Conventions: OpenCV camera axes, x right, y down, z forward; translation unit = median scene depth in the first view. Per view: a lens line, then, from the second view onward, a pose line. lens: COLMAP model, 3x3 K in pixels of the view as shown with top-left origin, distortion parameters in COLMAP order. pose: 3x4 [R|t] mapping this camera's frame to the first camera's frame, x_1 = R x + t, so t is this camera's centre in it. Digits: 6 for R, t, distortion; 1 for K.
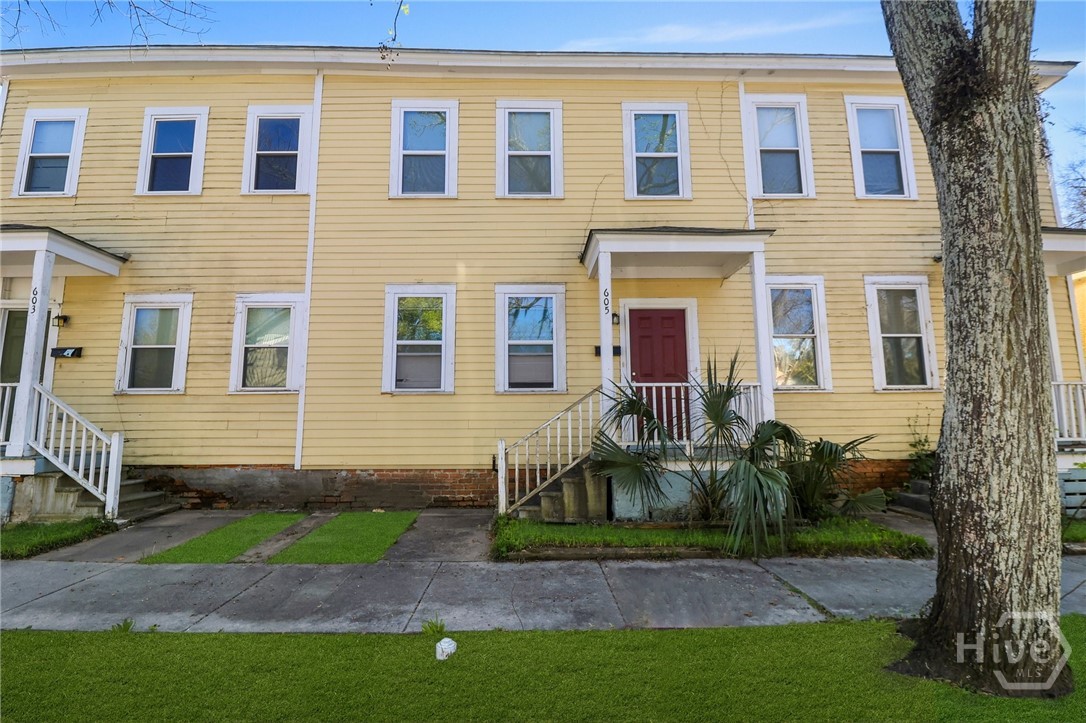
lens RADIAL K [[499.2, 0, 536.4], [0, 499.2, 360.9], [0, 0, 1]] dist [-0.005774, -0.009105]
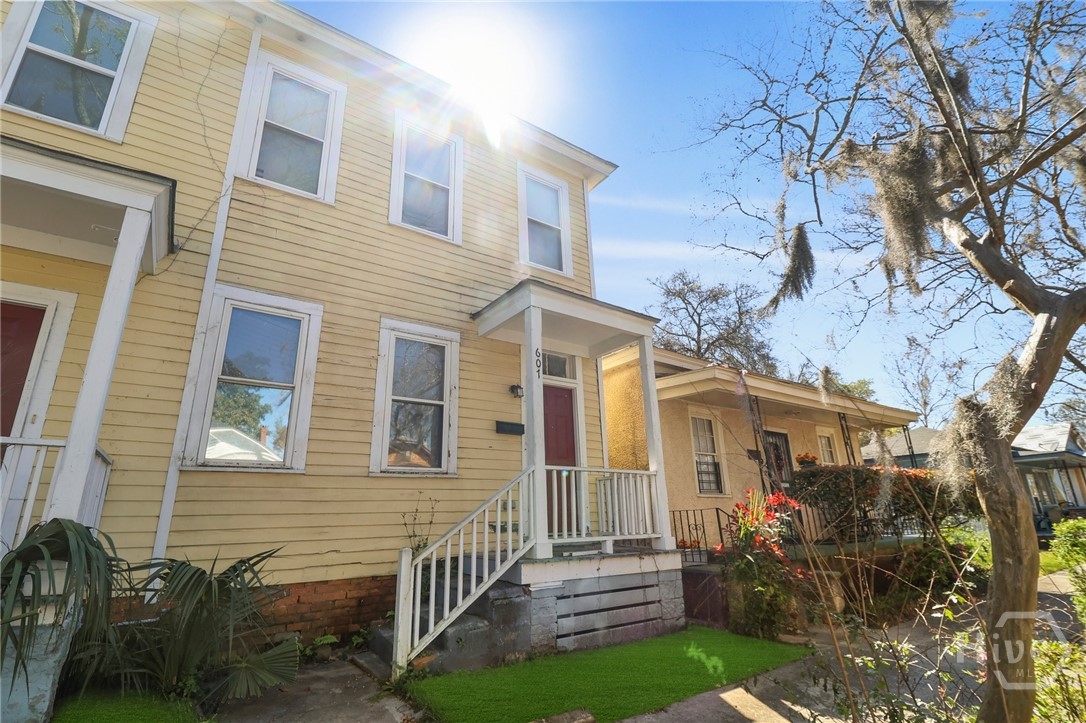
lens RADIAL K [[499.2, 0, 533.7], [0, 499.2, 359.2], [0, 0, 1]] dist [-0.005774, -0.009105]
pose [[0.833150, 0.156466, 0.530452, 0.475430], [-0.054301, 0.977654, -0.203087, 0.033124], [-0.550374, 0.140398, 0.823029, 0.268865]]
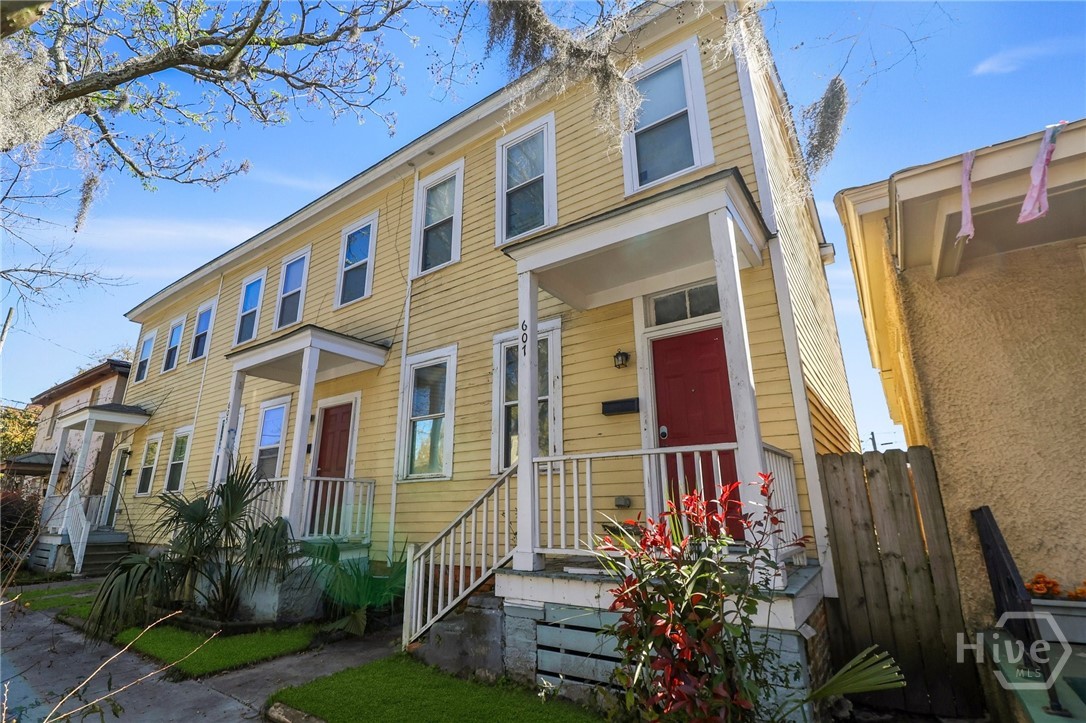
lens RADIAL K [[499.2, 0, 542.4], [0, 499.2, 359.5], [0, 0, 1]] dist [-0.005774, -0.009105]
pose [[0.812000, -0.171952, -0.557753, 1.225613], [0.082826, 0.979894, -0.181514, 0.029731], [0.577751, 0.101192, 0.809916, 0.382593]]
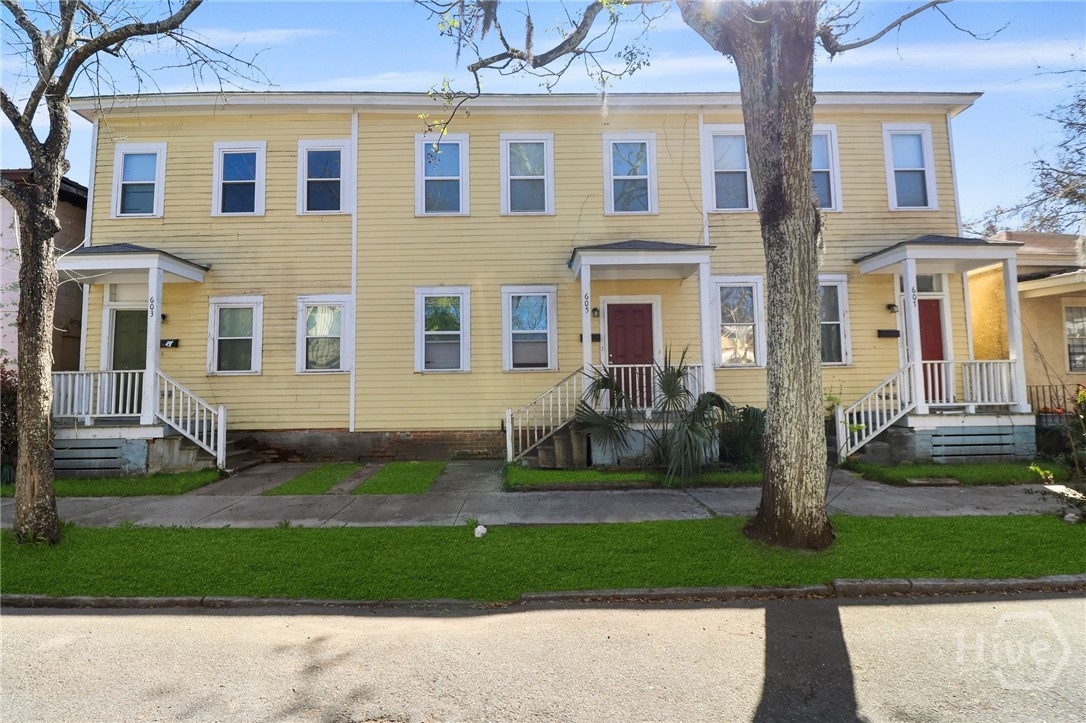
lens RADIAL K [[499.2, 0, 535.2], [0, 499.2, 356.3], [0, 0, 1]] dist [-0.005774, -0.009105]
pose [[0.999938, -0.009560, -0.005624, 0.008951], [0.009880, 0.998151, 0.059979, -0.050464], [0.005040, -0.060031, 0.998184, -0.275662]]
